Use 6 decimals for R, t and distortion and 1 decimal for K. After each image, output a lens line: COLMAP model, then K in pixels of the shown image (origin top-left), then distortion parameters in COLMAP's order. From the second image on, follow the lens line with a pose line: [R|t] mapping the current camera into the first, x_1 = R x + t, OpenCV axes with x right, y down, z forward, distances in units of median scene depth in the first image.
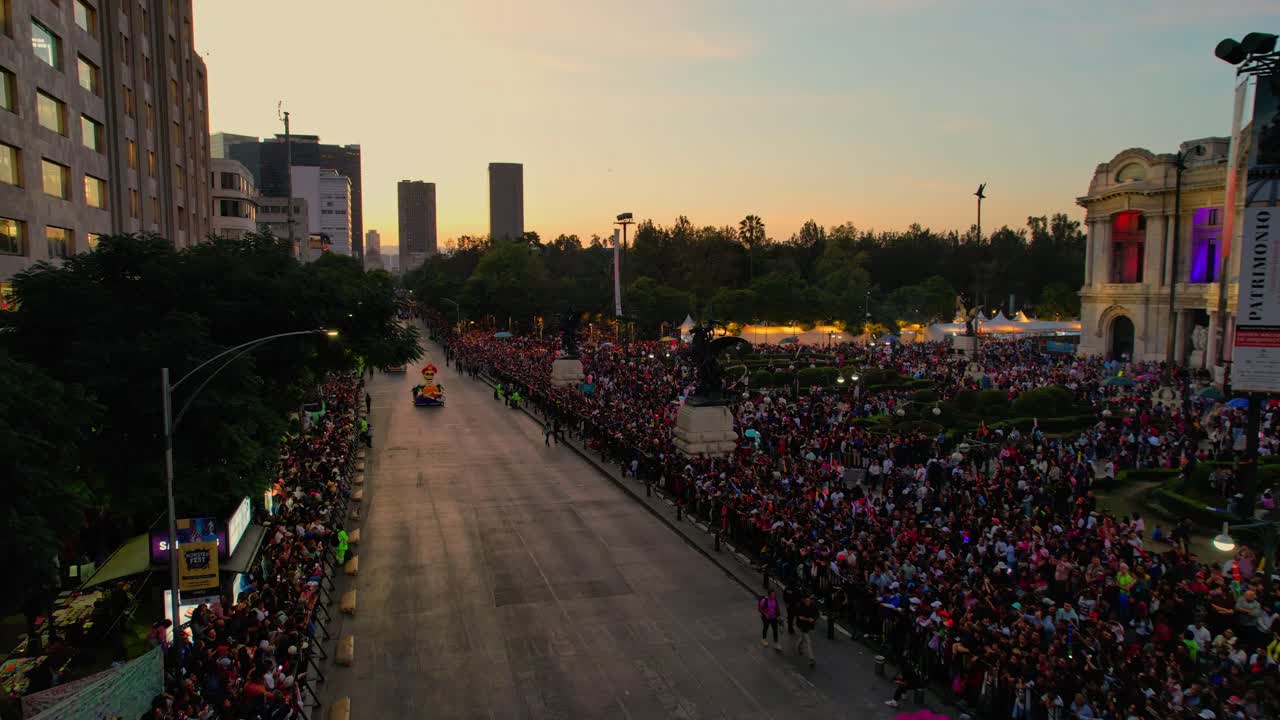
lens RADIAL K [[783.2, 0, 640.0], [0, 783.2, 360.0], [0, 0, 1]] dist [-0.110774, 0.074050]
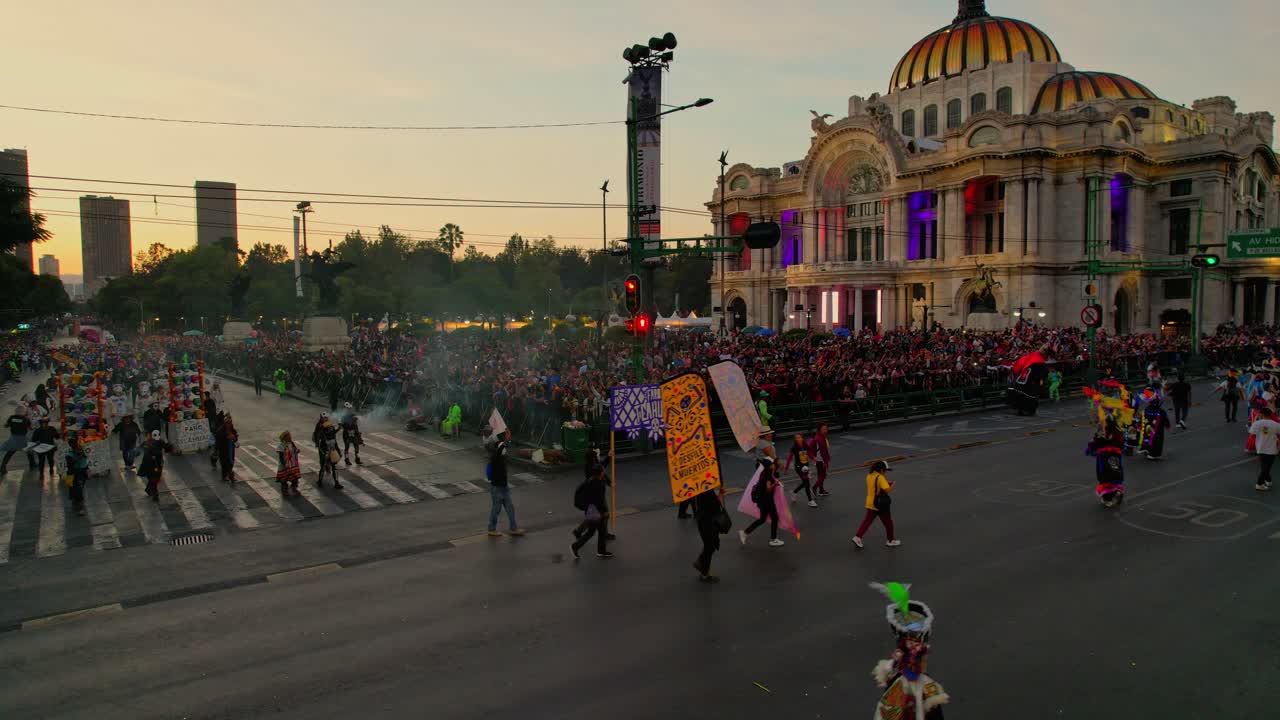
lens RADIAL K [[783.2, 0, 640.0], [0, 783.2, 360.0], [0, 0, 1]] dist [-0.110774, 0.074050]
pose [[0.944467, -0.021895, 0.327876, 0.063267], [0.033678, 0.998973, -0.030301, 0.074141], [-0.326876, 0.039660, 0.944235, -0.141496]]
